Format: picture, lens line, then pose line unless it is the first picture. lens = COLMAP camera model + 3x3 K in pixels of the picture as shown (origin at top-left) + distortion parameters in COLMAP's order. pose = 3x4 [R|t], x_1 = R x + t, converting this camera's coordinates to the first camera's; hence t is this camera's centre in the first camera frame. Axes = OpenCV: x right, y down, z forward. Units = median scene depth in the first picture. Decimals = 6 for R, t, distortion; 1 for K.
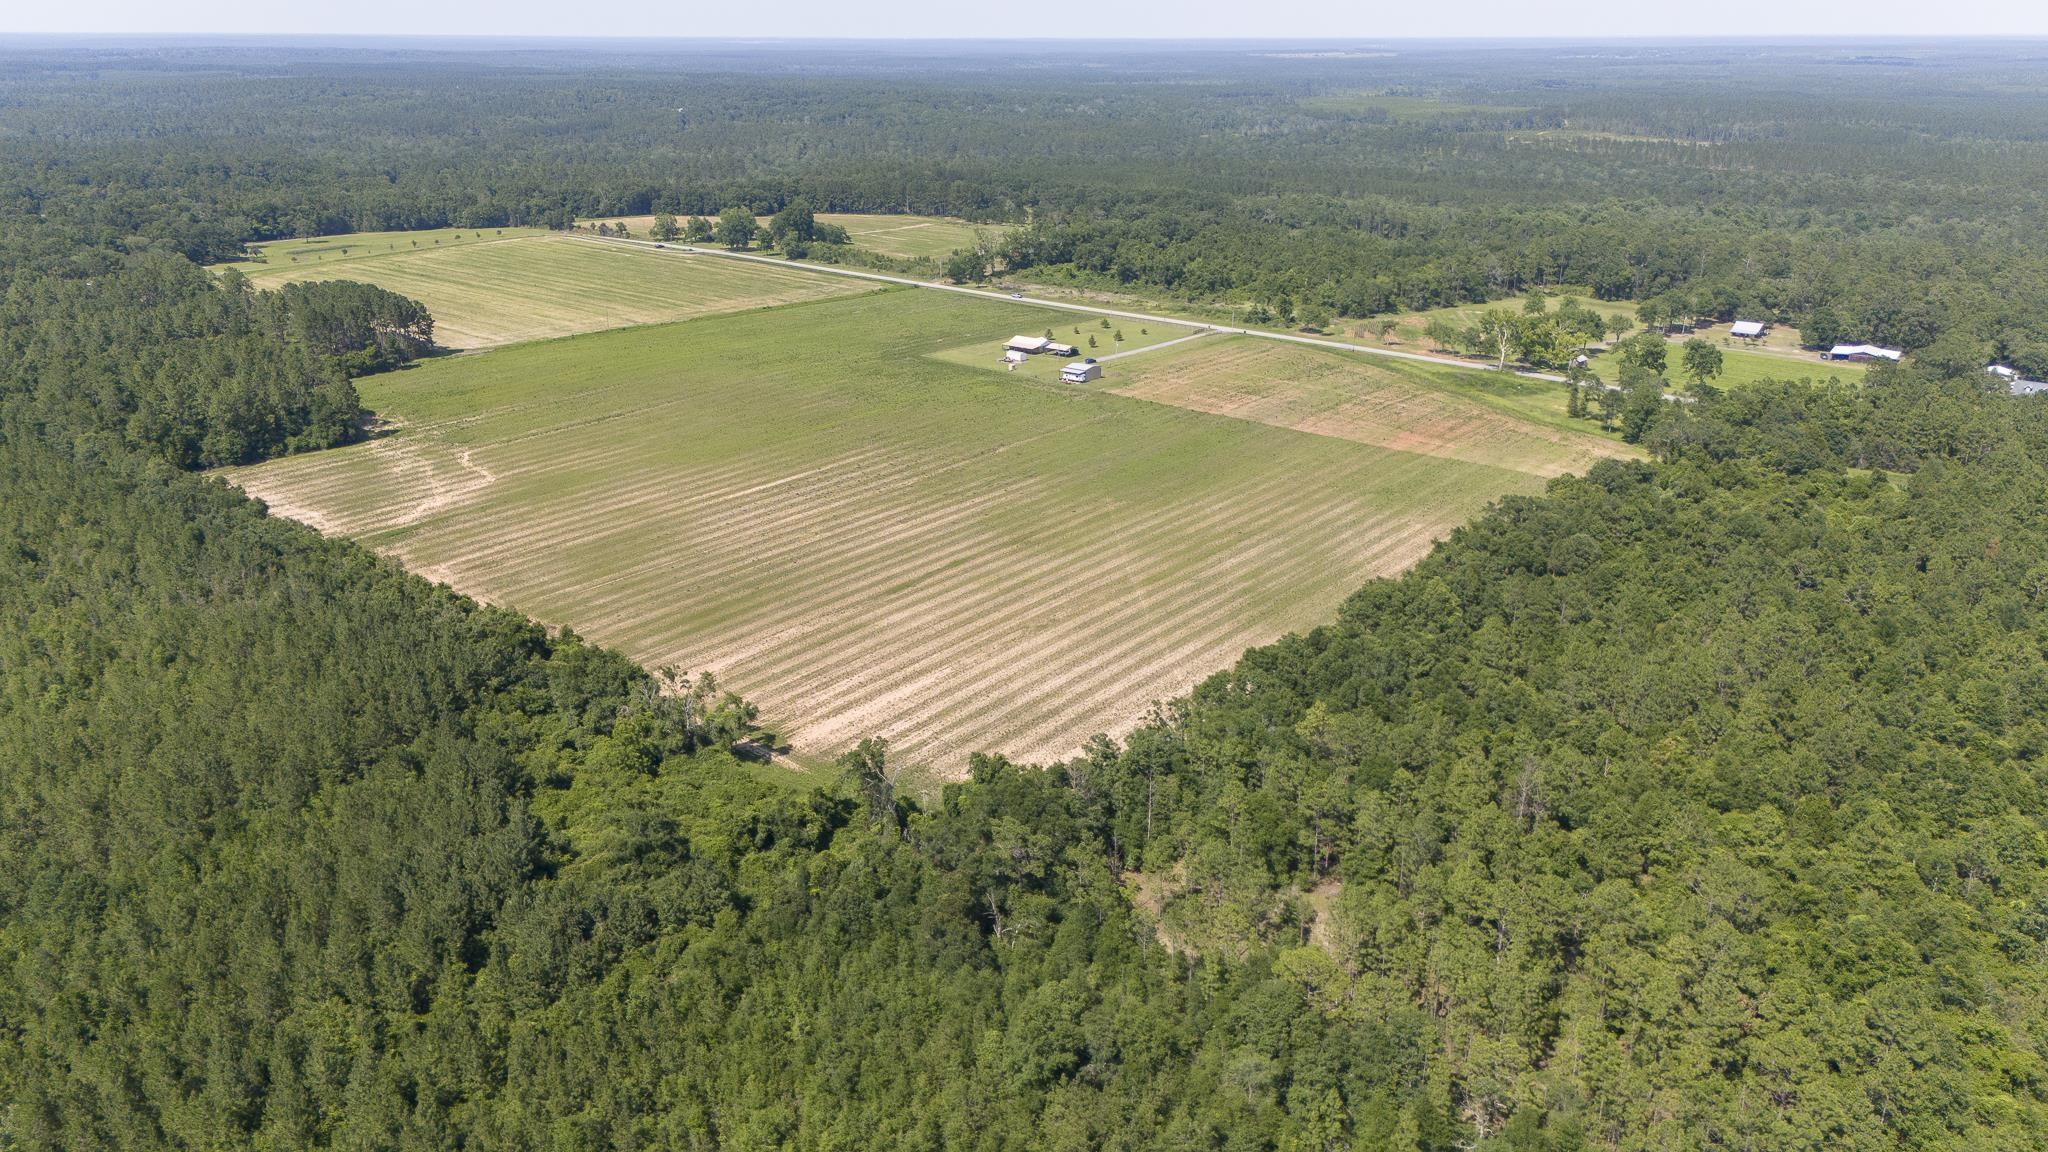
lens RADIAL K [[1493.3, 0, 1017.2], [0, 1493.3, 579.0], [0, 0, 1]] dist [0.062489, -0.014739]
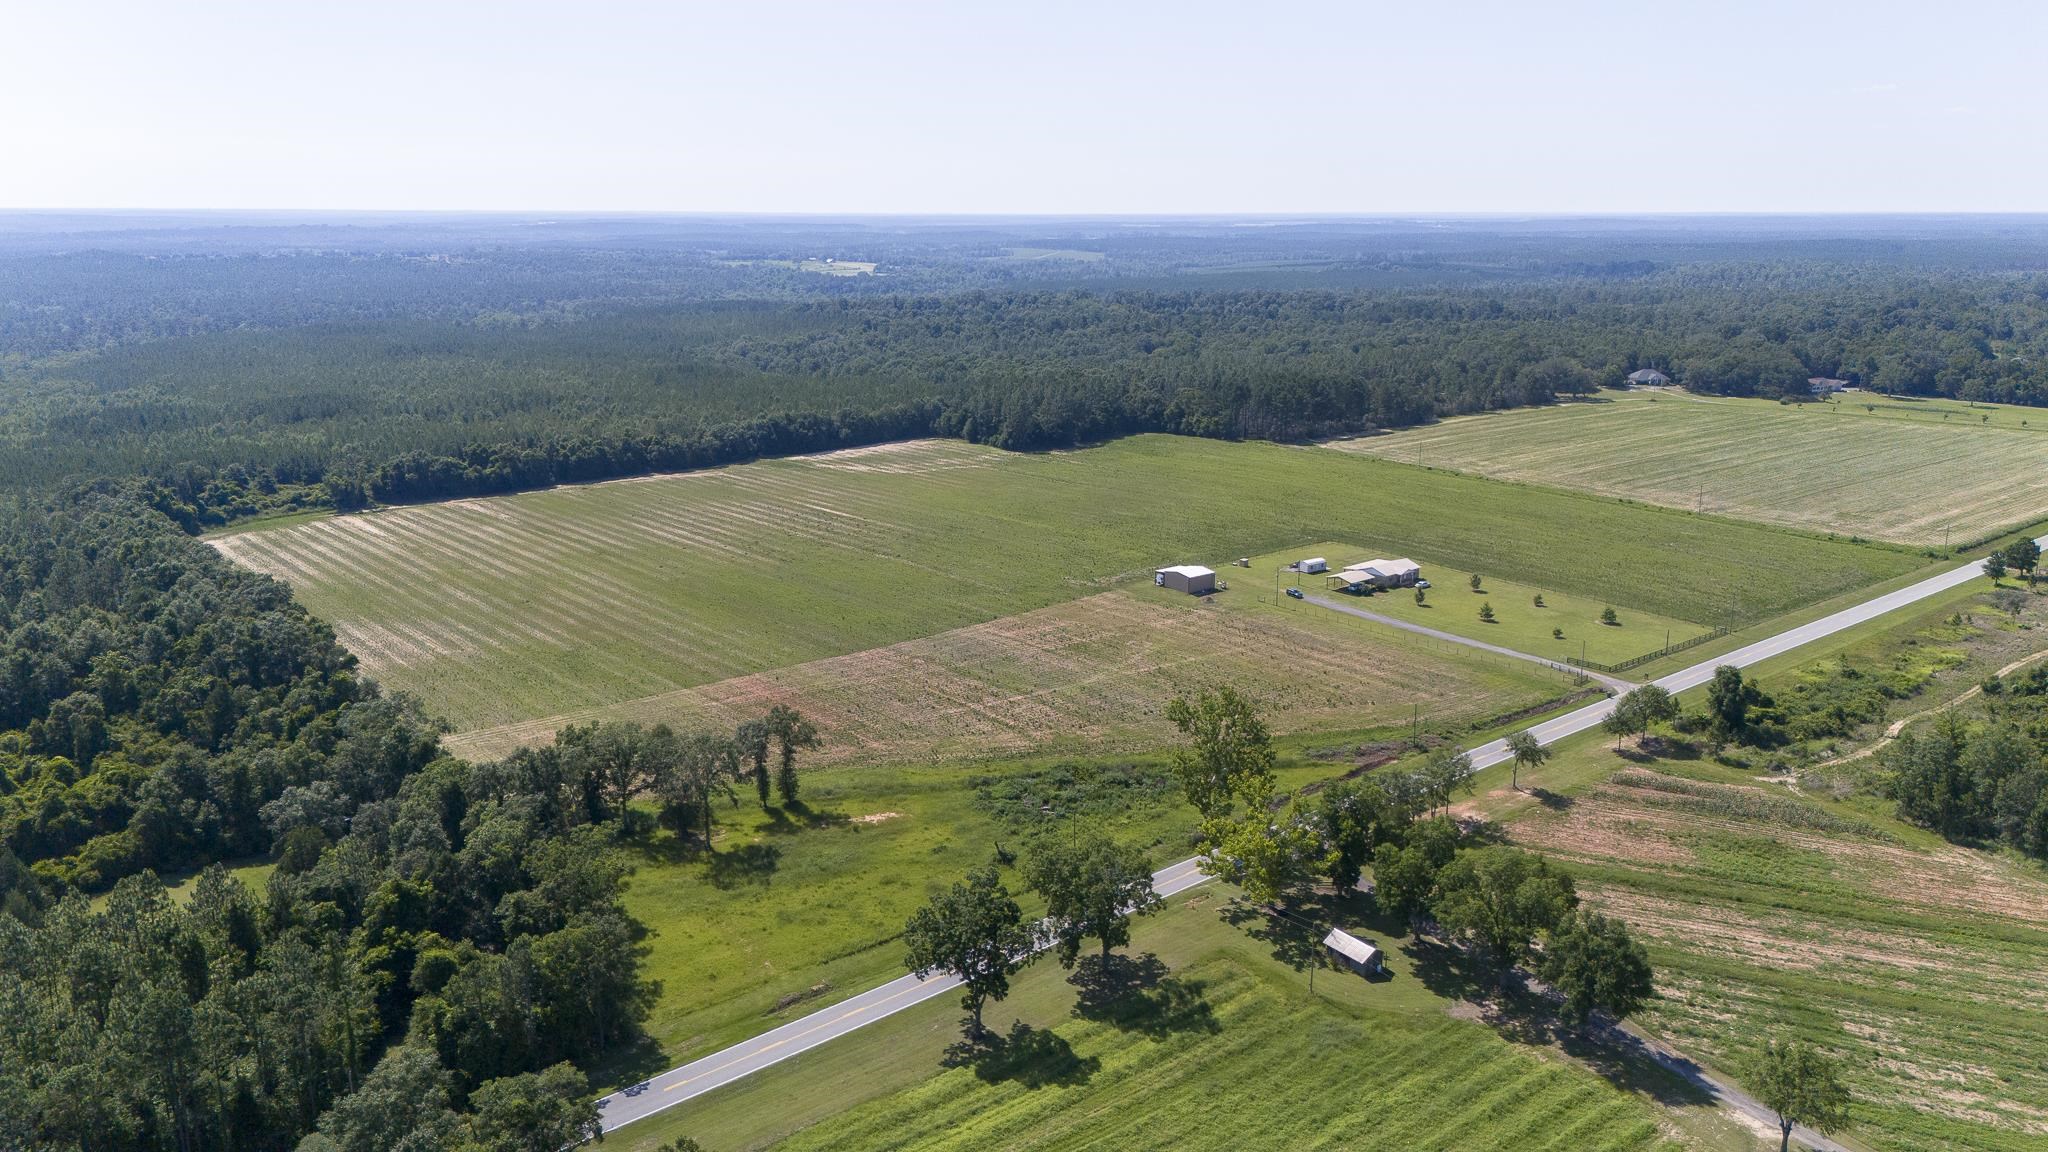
lens RADIAL K [[1493.3, 0, 1031.7], [0, 1493.3, 573.8], [0, 0, 1]] dist [0.062489, -0.014739]
pose [[-0.184271, 0.225589, -0.956637, 0.977472], [-0.333744, 0.901114, 0.276783, -0.411056], [0.924478, 0.370275, -0.090760, 1.296790]]
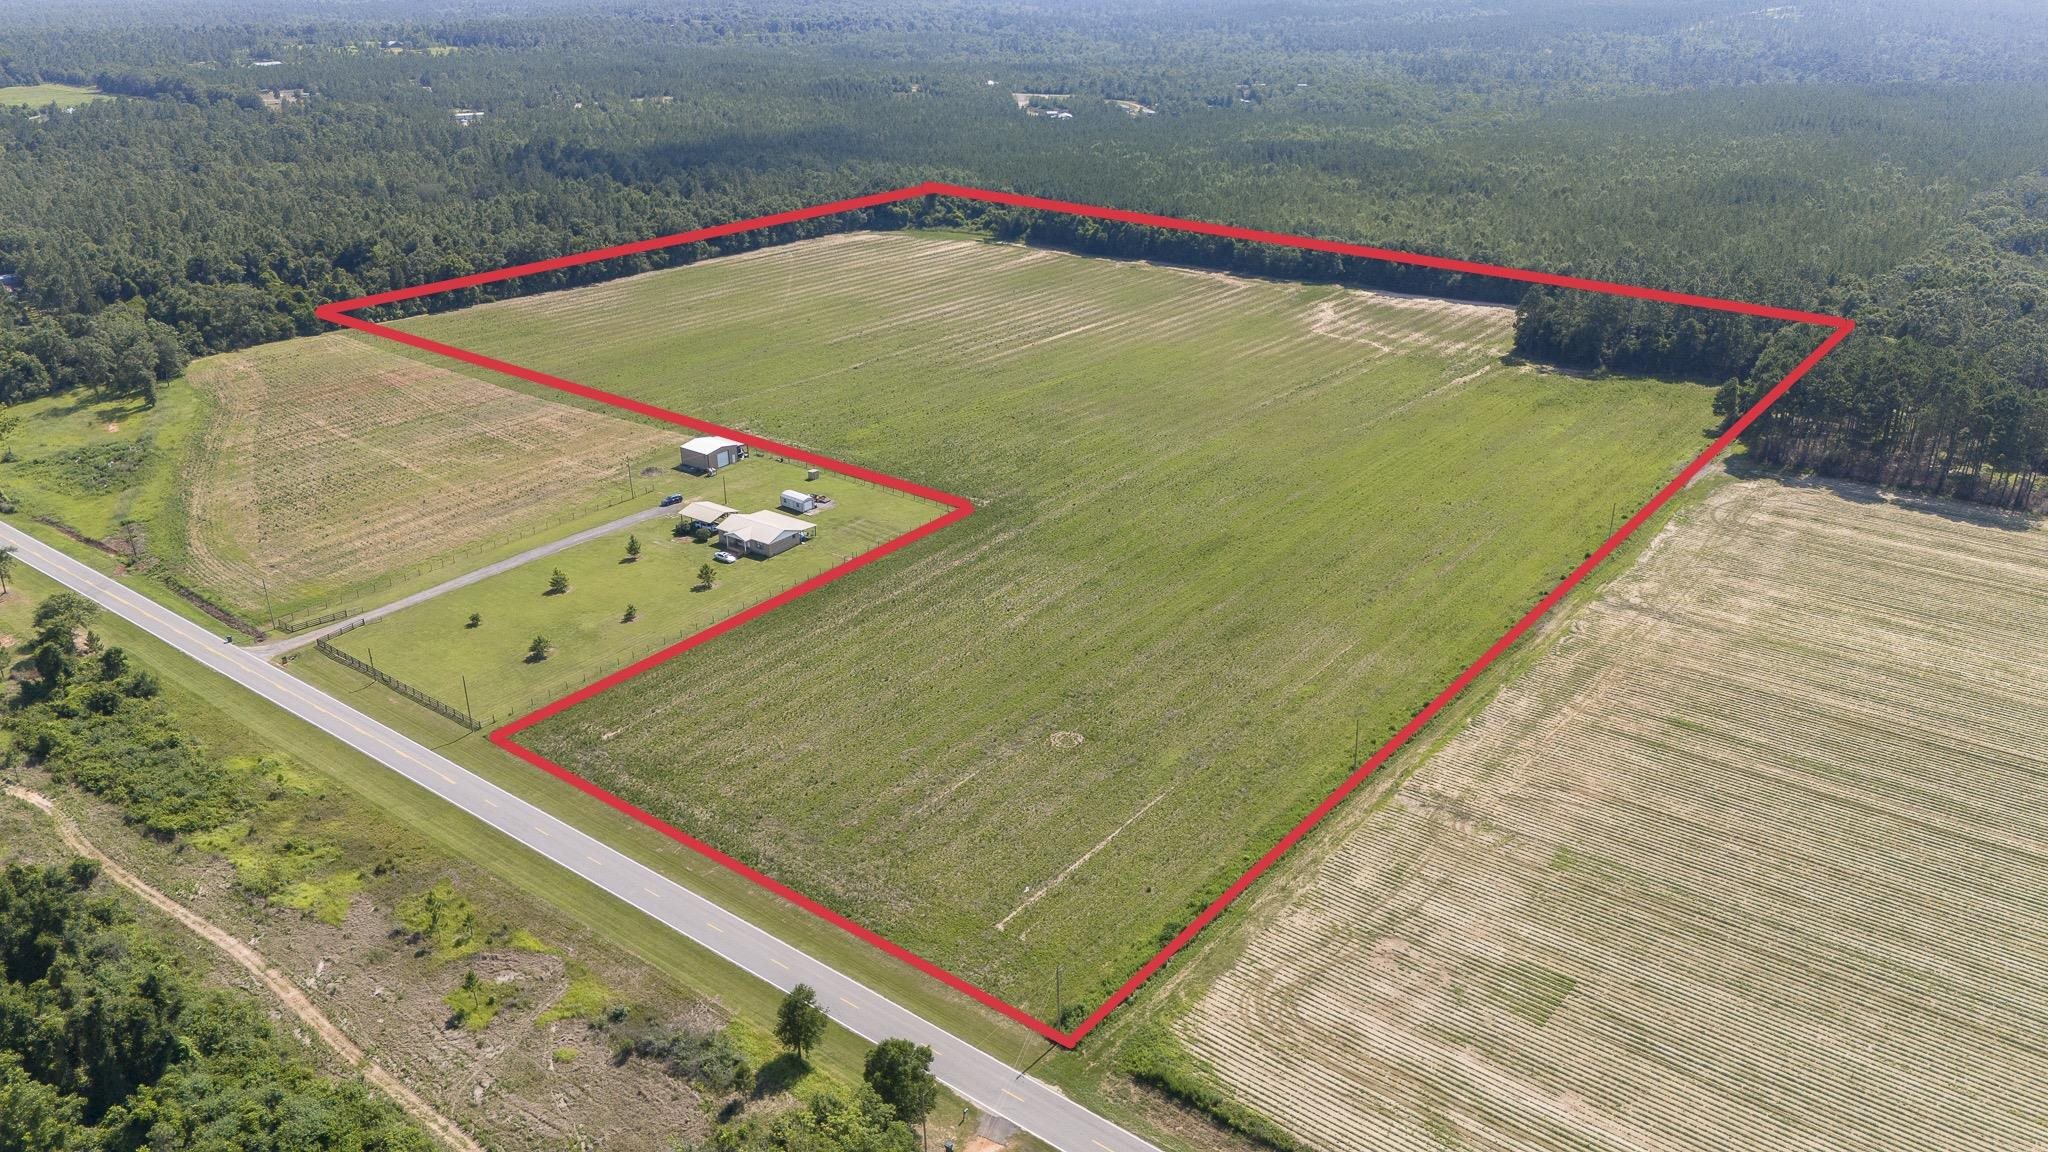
lens RADIAL K [[1493.3, 0, 1013.4], [0, 1493.3, 575.1], [0, 0, 1]] dist [0.062489, -0.014739]
pose [[-0.999711, 0.015466, -0.018407, -0.101638], [-0.001489, 0.724333, 0.689448, -0.726150], [0.023996, 0.689276, -0.724101, 1.984371]]
